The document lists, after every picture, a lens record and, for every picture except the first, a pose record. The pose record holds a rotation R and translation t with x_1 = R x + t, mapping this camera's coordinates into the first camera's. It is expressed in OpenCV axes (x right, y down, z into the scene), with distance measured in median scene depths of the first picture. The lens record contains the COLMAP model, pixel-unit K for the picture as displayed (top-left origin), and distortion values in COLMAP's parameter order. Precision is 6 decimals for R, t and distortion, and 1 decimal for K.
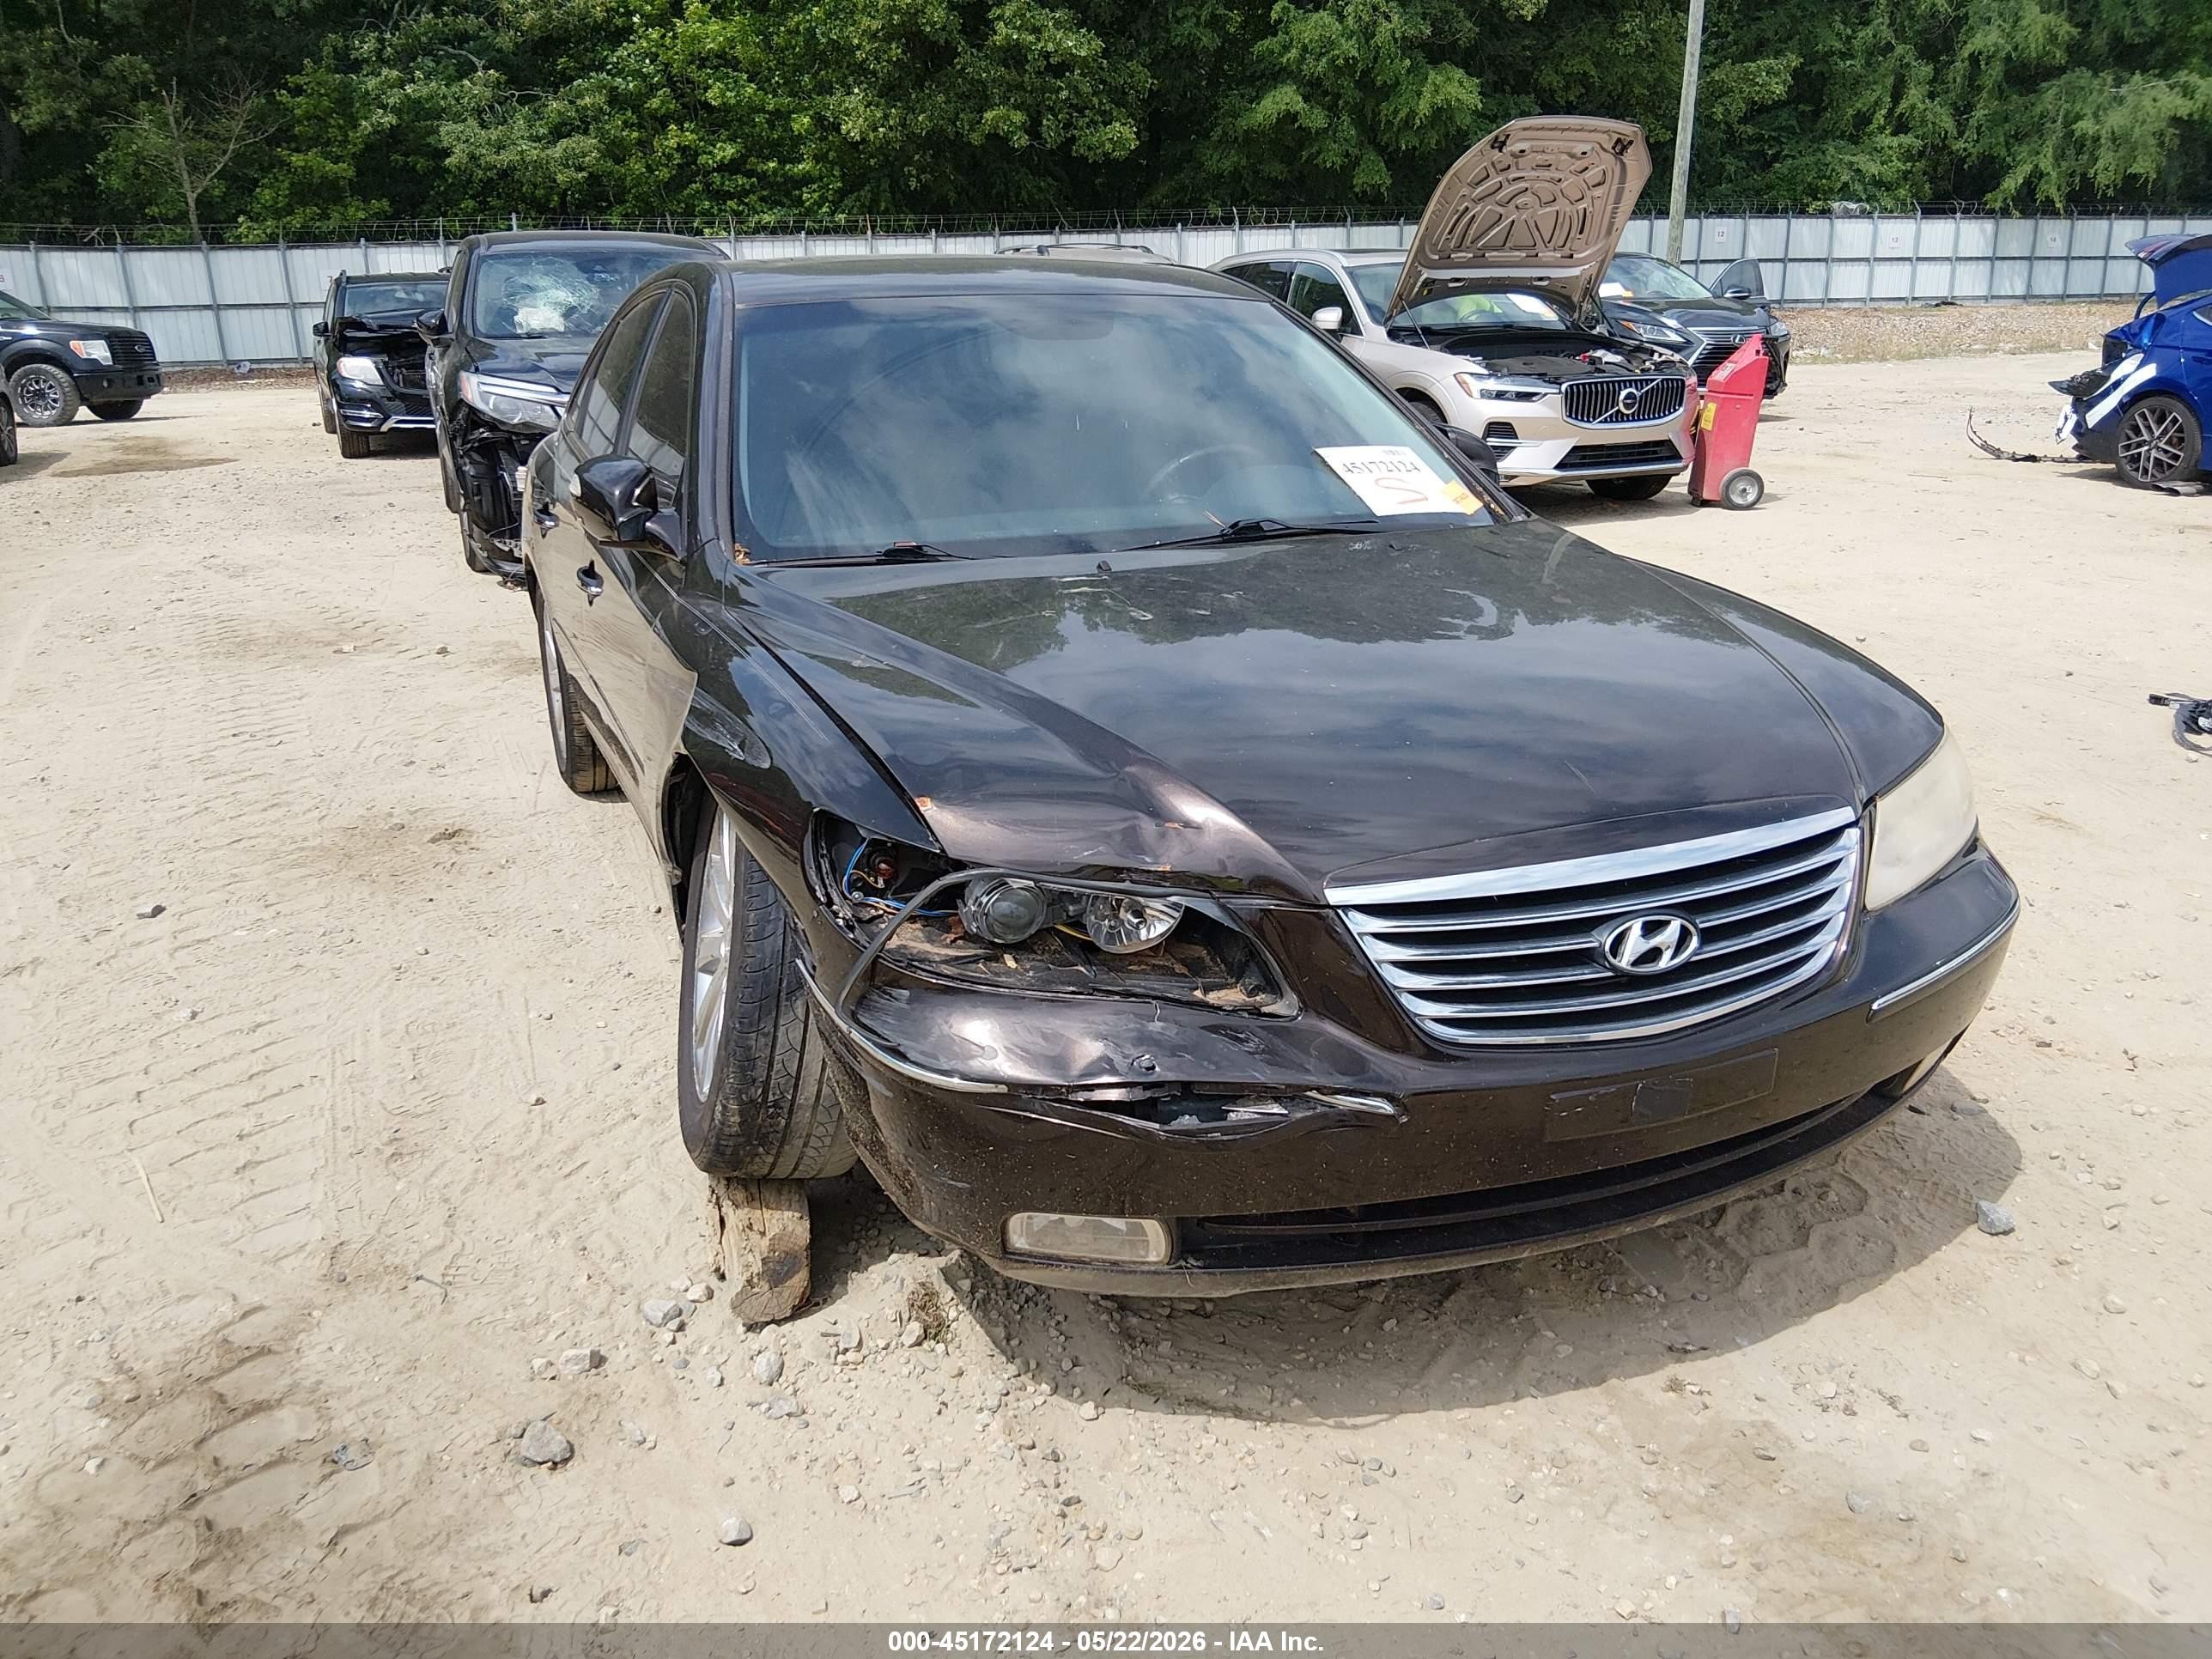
lens RADIAL K [[1656.4, 0, 1106.0], [0, 1656.4, 829.5], [0, 0, 1]] dist [0.095402, -0.180960]
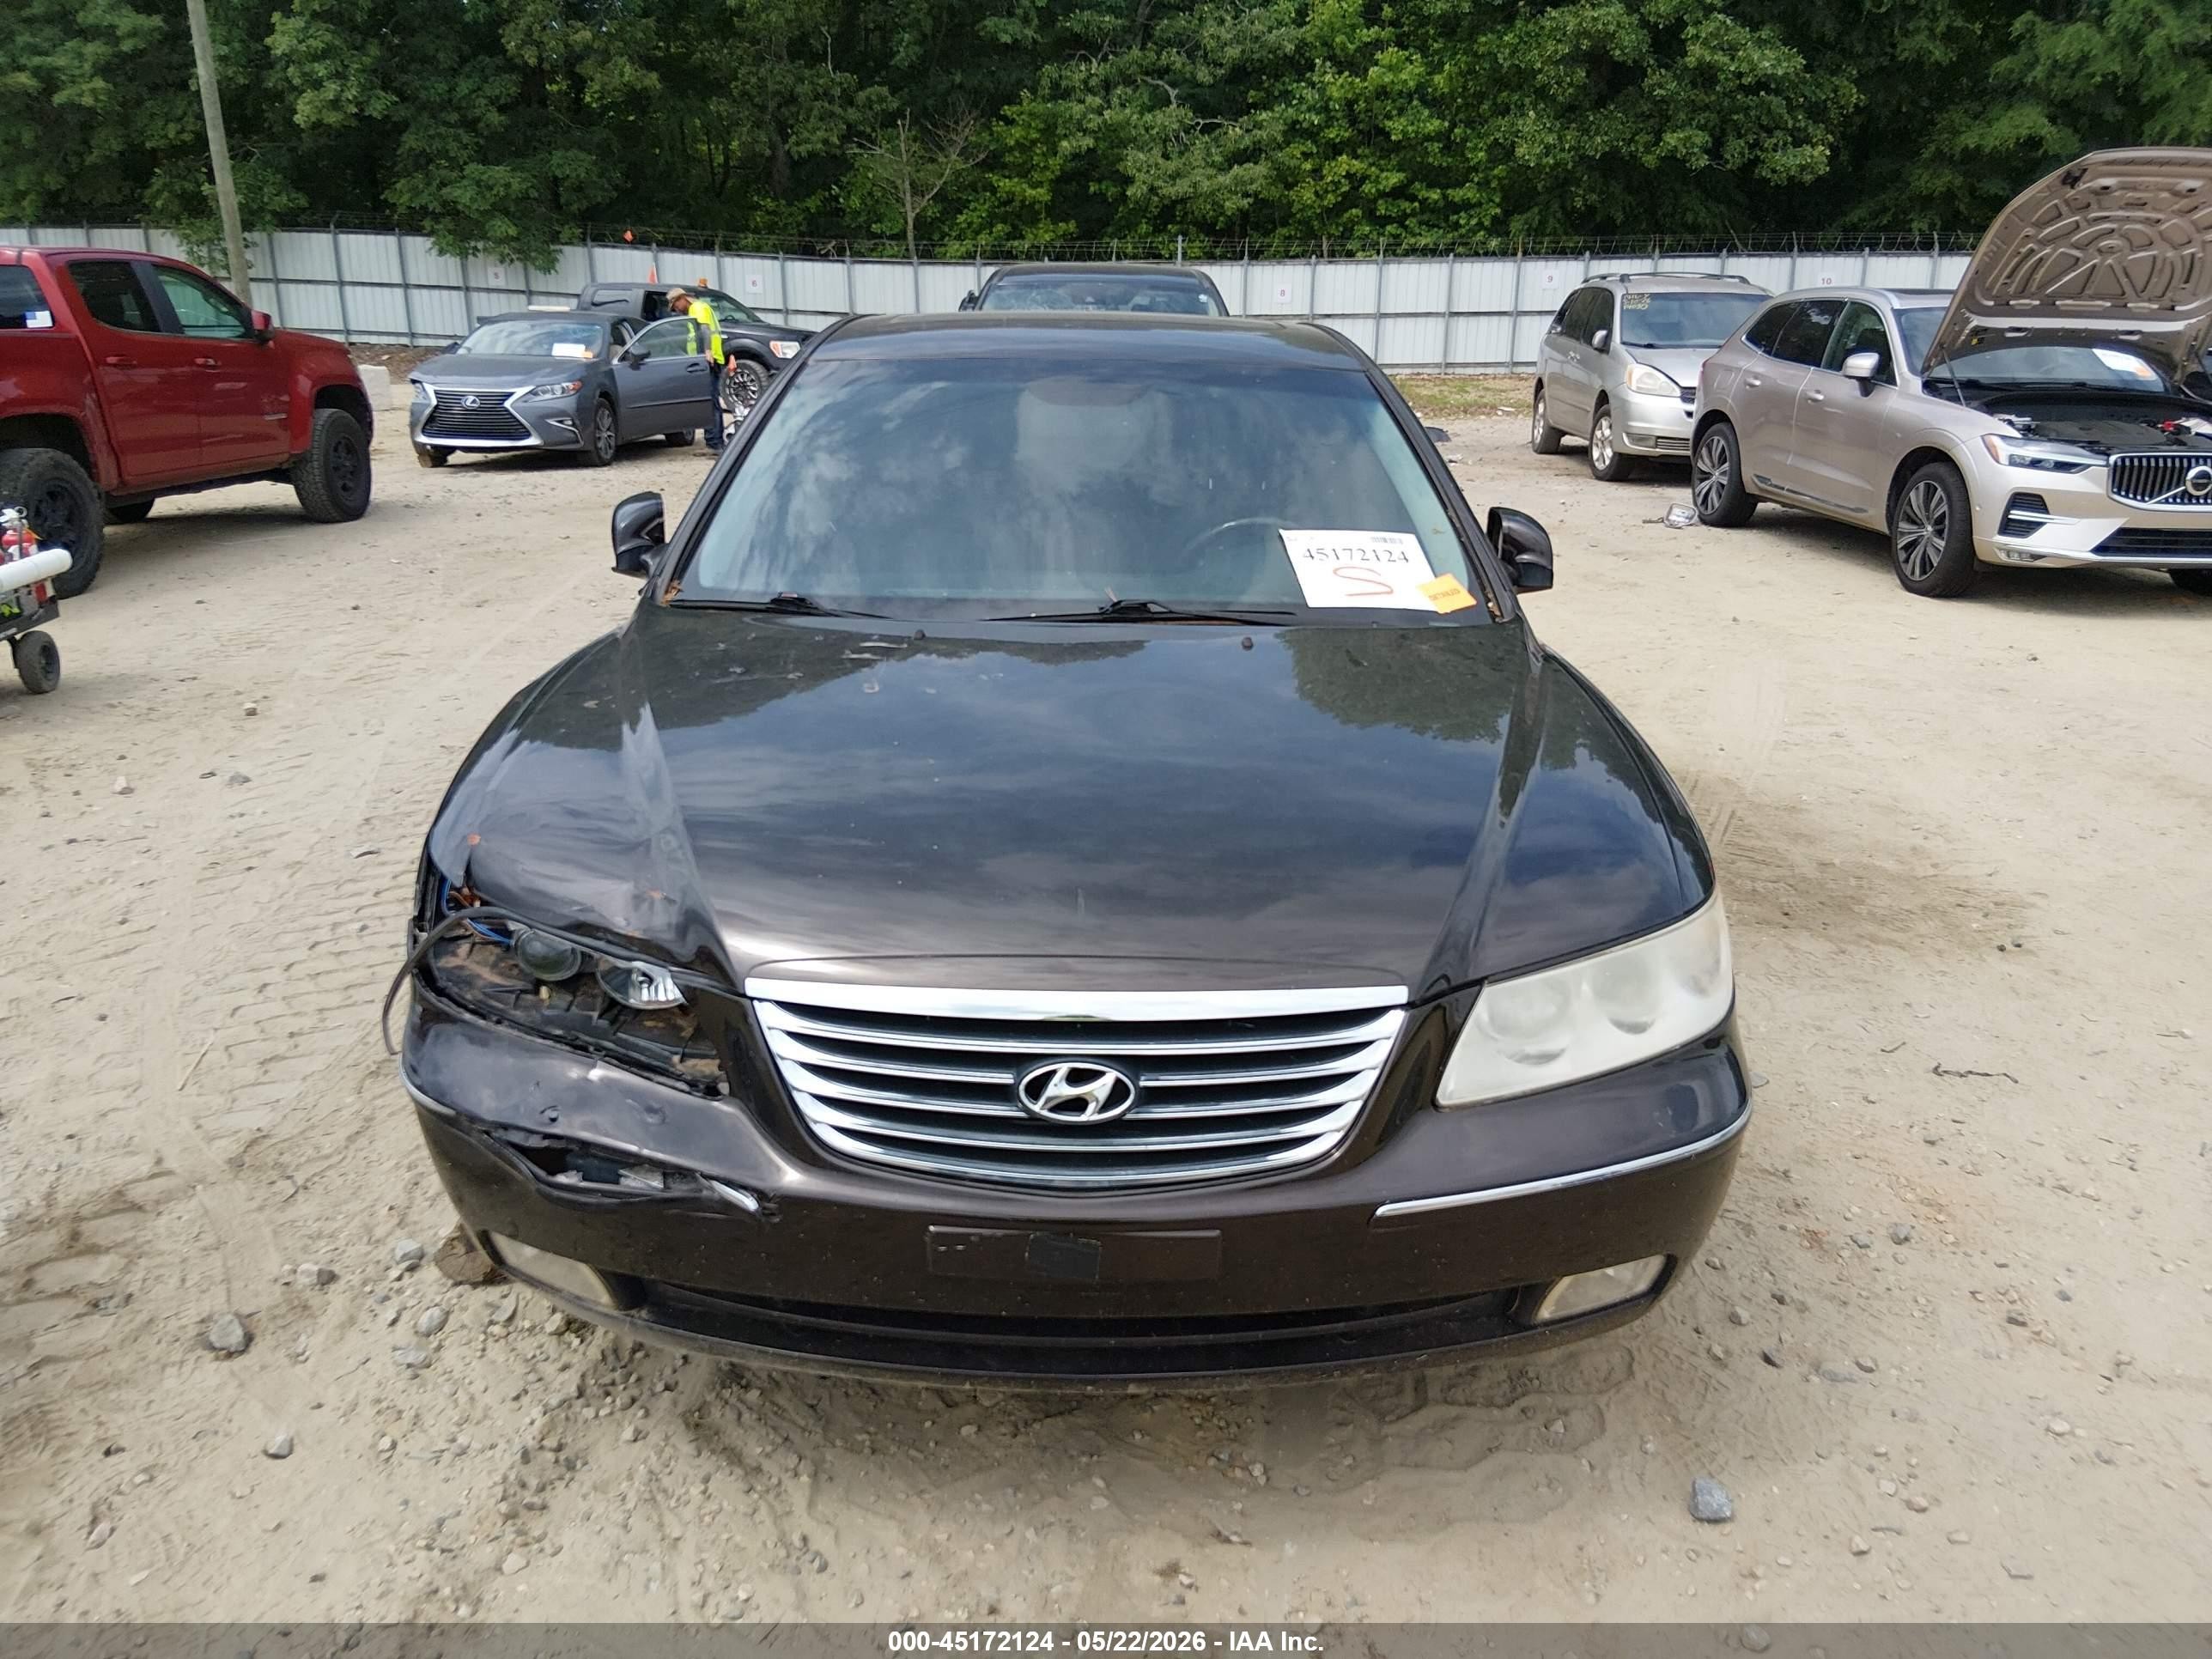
lens RADIAL K [[1670.6, 0, 1169.6], [0, 1670.6, 819.8], [0, 0, 1]] dist [0.052947, -0.090293]
pose [[0.924315, 0.133542, -0.357502, 0.151174], [-0.138710, 0.990269, 0.011275, -0.022434], [0.355529, 0.039167, 0.933844, 0.027413]]
